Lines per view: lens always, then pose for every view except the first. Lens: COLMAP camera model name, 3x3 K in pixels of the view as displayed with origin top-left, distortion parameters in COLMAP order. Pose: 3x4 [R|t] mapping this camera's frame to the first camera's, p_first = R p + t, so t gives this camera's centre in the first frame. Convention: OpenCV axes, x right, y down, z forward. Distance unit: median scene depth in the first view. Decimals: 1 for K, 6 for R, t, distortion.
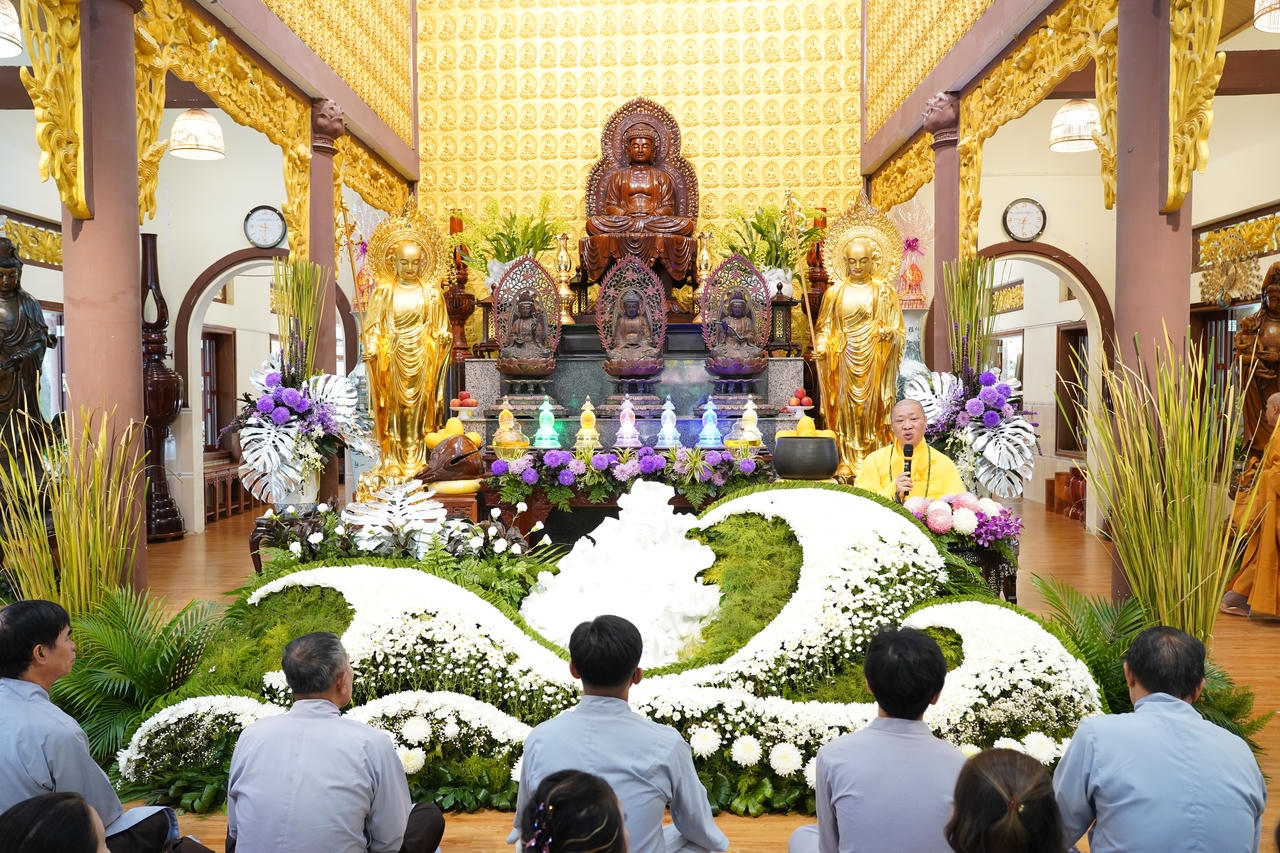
lens RADIAL K [[1014.4, 0, 640.4], [0, 1014.4, 420.2], [0, 0, 1]] dist [-0.009521, -0.004660]
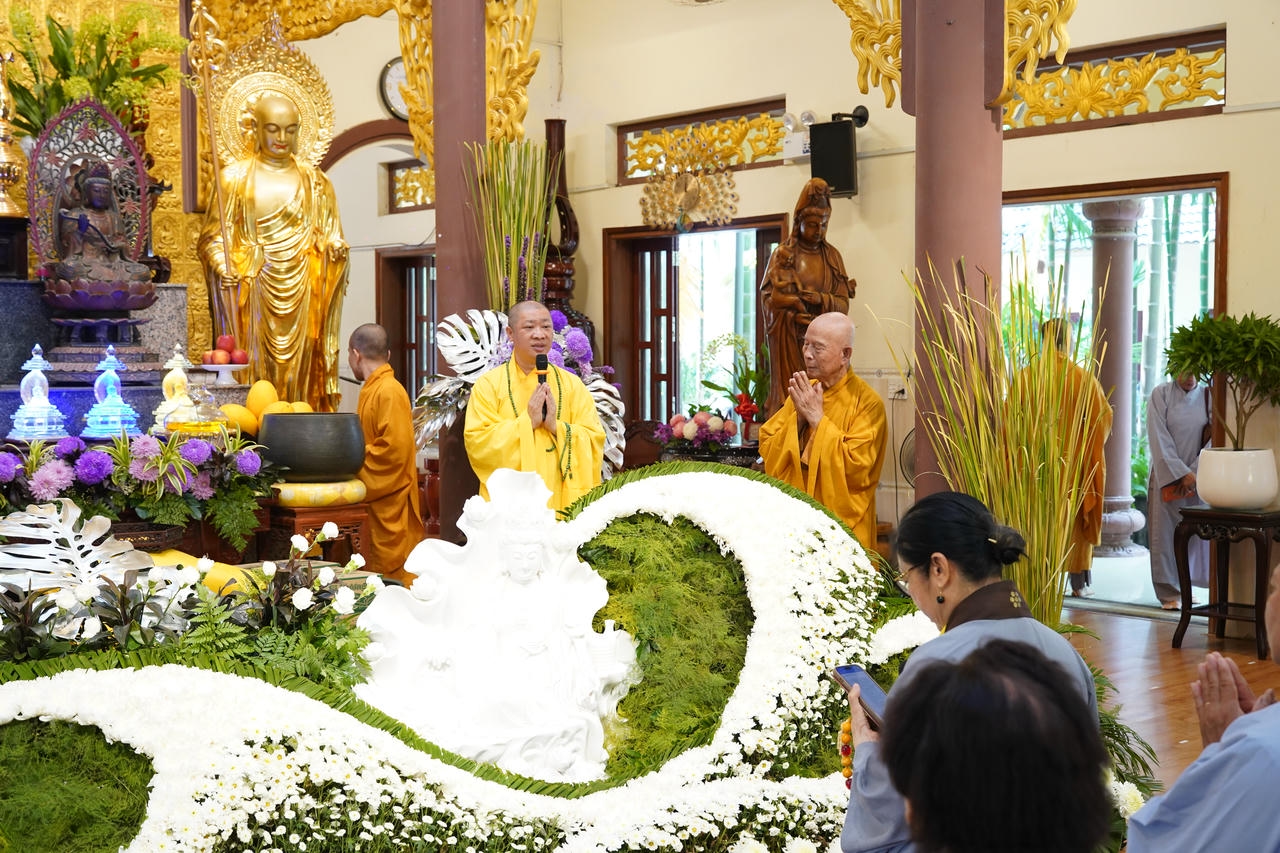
lens RADIAL K [[1633.1, 0, 640.0], [0, 1633.1, 428.3], [0, 0, 1]] dist [-0.015716, 0.000000]
pose [[0.748751, -0.029909, 0.662176, -0.334963], [0.020537, 0.999549, 0.021925, 0.008728], [-0.662533, -0.002817, 0.749027, 0.134158]]
